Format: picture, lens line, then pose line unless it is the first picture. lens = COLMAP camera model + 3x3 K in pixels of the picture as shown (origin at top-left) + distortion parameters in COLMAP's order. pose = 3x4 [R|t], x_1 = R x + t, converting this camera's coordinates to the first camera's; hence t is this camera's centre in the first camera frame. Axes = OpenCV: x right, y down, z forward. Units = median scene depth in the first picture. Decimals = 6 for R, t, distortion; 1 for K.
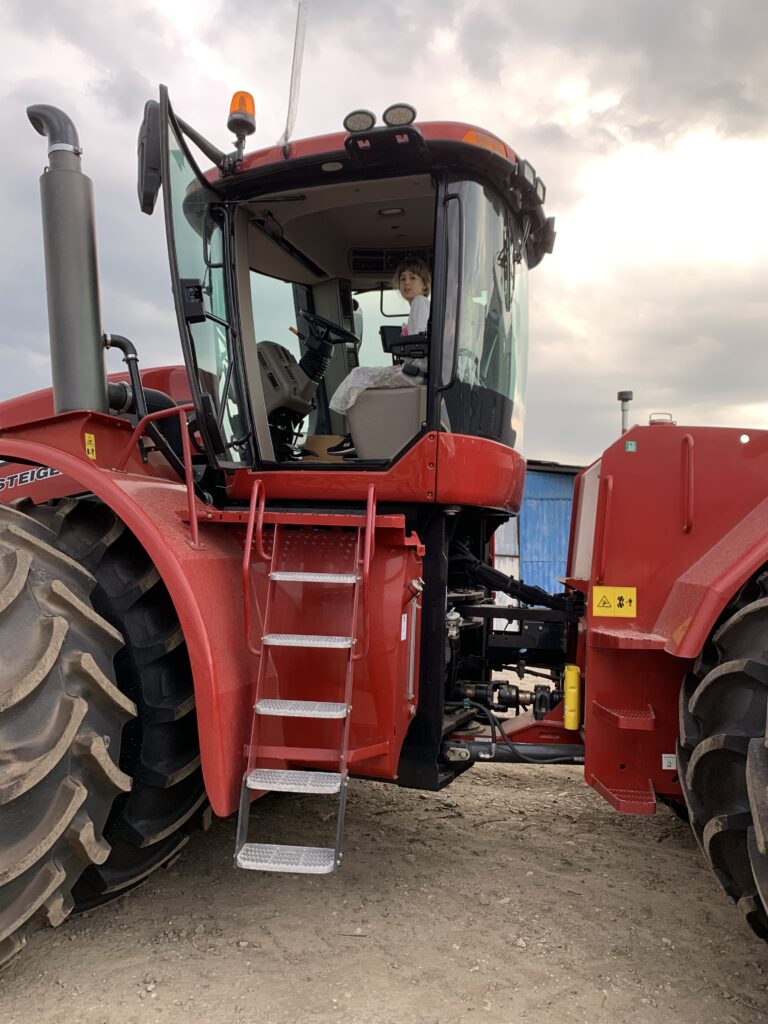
lens RADIAL K [[768.8, 0, 384.0], [0, 768.8, 512.0], [0, 0, 1]] dist [-0.000548, -0.001518]
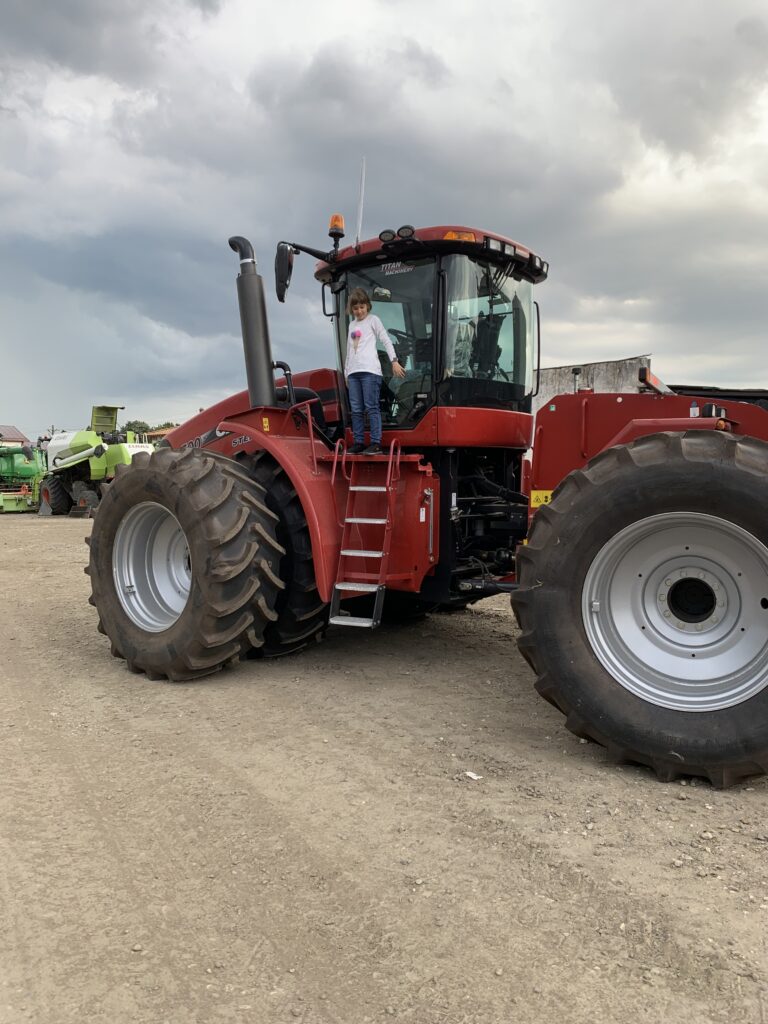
lens RADIAL K [[683.7, 0, 384.0], [0, 683.7, 512.0], [0, 0, 1]] dist [0.098715, -0.153732]
pose [[0.950551, -0.009315, -0.310430, 0.467484], [0.041444, 0.994415, 0.097067, -0.021239], [0.307792, -0.105132, 0.945627, -0.617498]]
